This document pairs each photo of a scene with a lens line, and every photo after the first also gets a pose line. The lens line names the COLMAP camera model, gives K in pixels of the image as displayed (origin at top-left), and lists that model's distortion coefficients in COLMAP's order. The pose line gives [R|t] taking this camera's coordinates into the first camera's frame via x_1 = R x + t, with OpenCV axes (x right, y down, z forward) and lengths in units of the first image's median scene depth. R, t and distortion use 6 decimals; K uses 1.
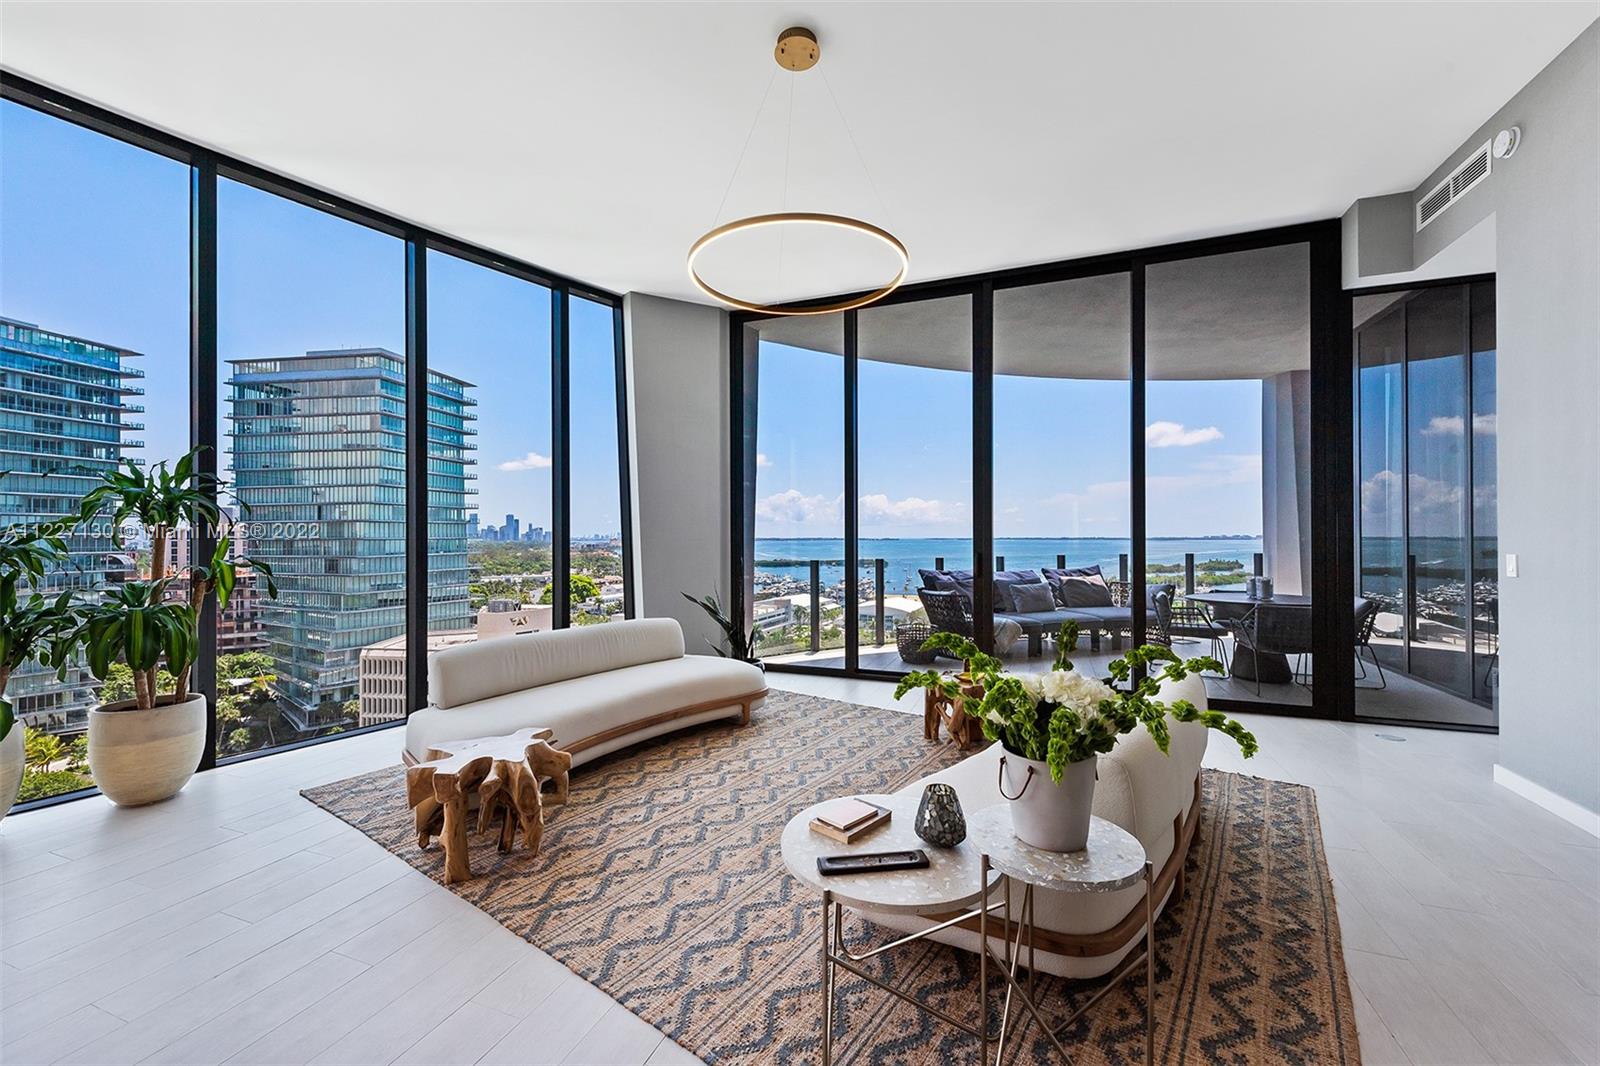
lens RADIAL K [[623.7, 0, 802.8], [0, 623.7, 542.5], [0, 0, 1]] dist [0.015450, -0.004520]
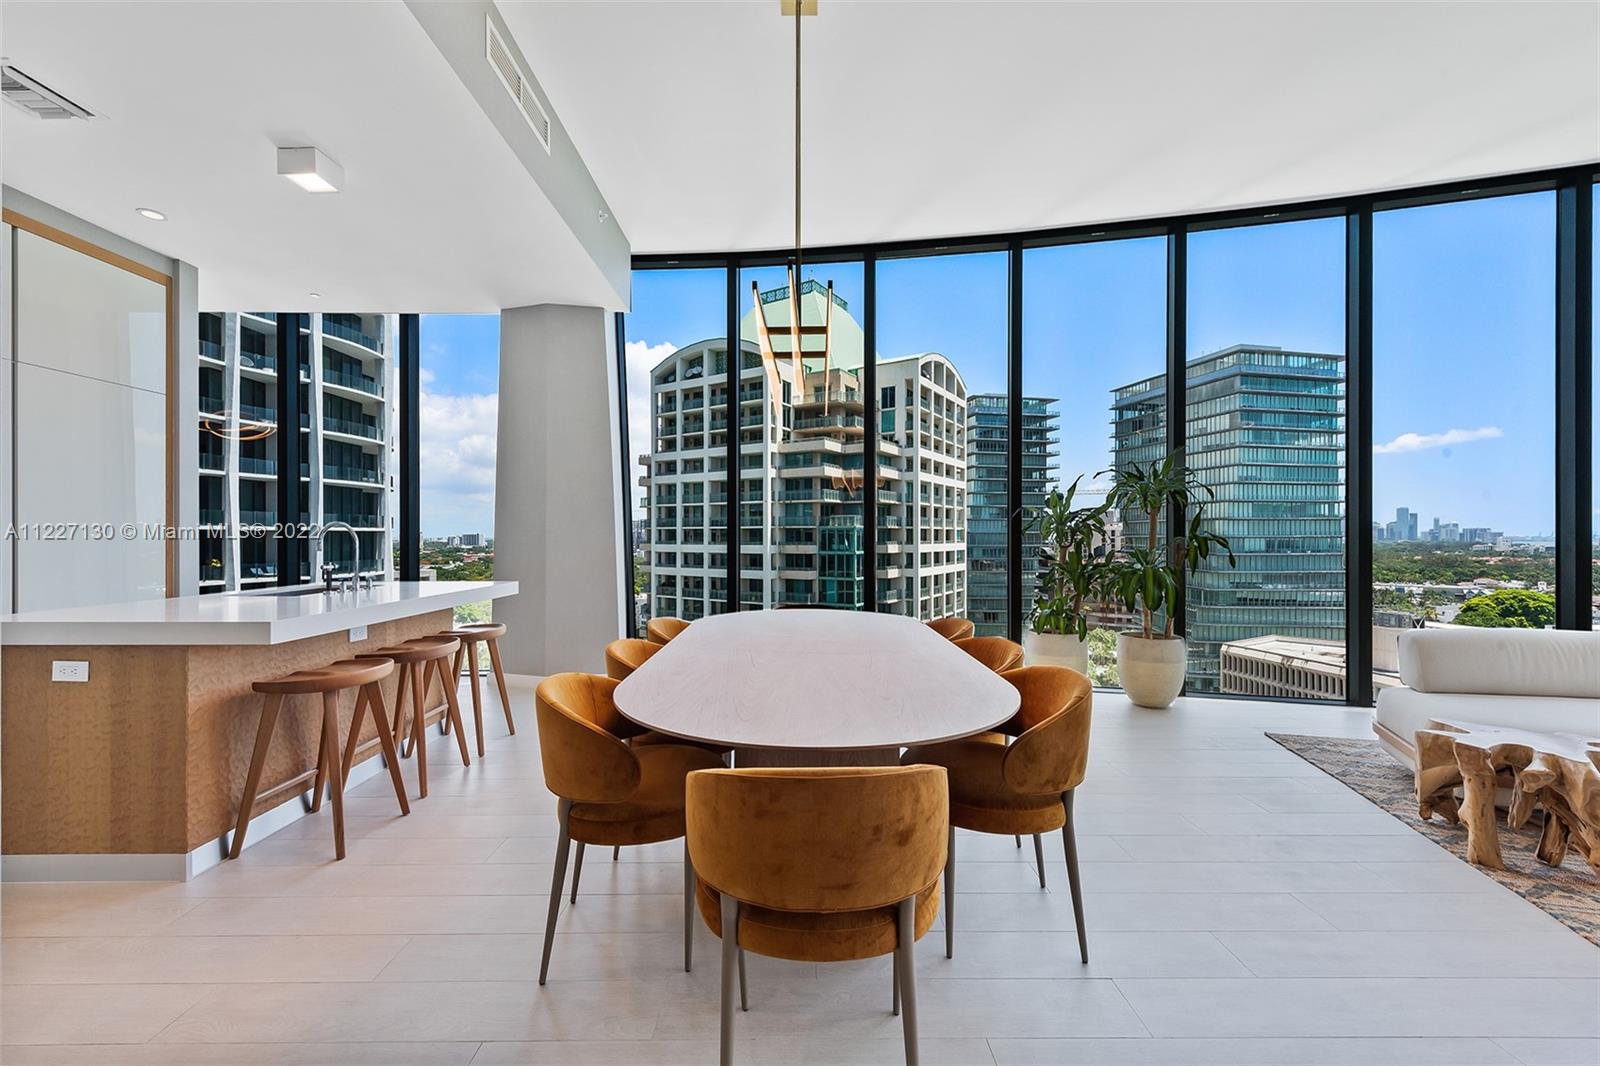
lens RADIAL K [[623.7, 0, 794.7], [0, 623.7, 533.2], [0, 0, 1]] dist [0.015450, -0.004520]
pose [[0.358269, -0.001779, -0.933617, -0.017085], [-0.009589, 0.999938, -0.005586, 0.026440], [0.933569, 0.010954, 0.358230, -0.137161]]
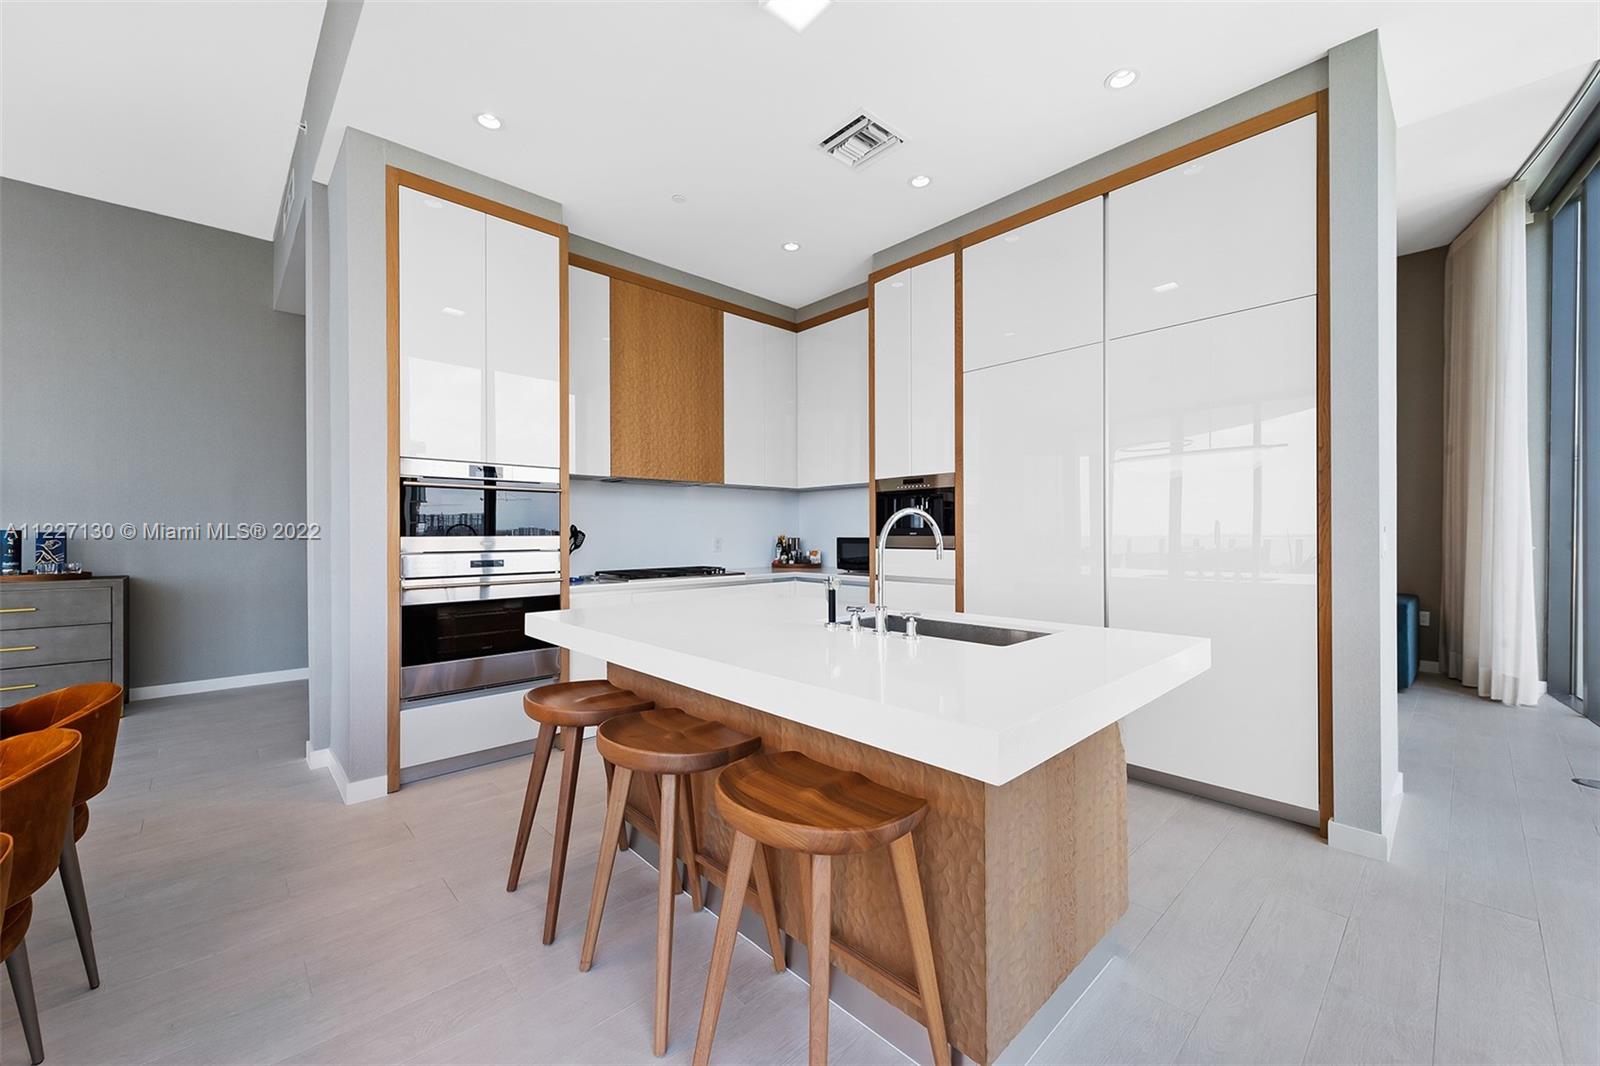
lens RADIAL K [[623.7, 0, 800.5], [0, 623.7, 529.2], [0, 0, 1]] dist [0.015450, -0.004520]
pose [[-0.898307, 0.009939, 0.439255, -0.860079], [0.009146, 0.999950, -0.003921, 0.033370], [-0.439272, 0.000495, -0.898354, 0.001279]]
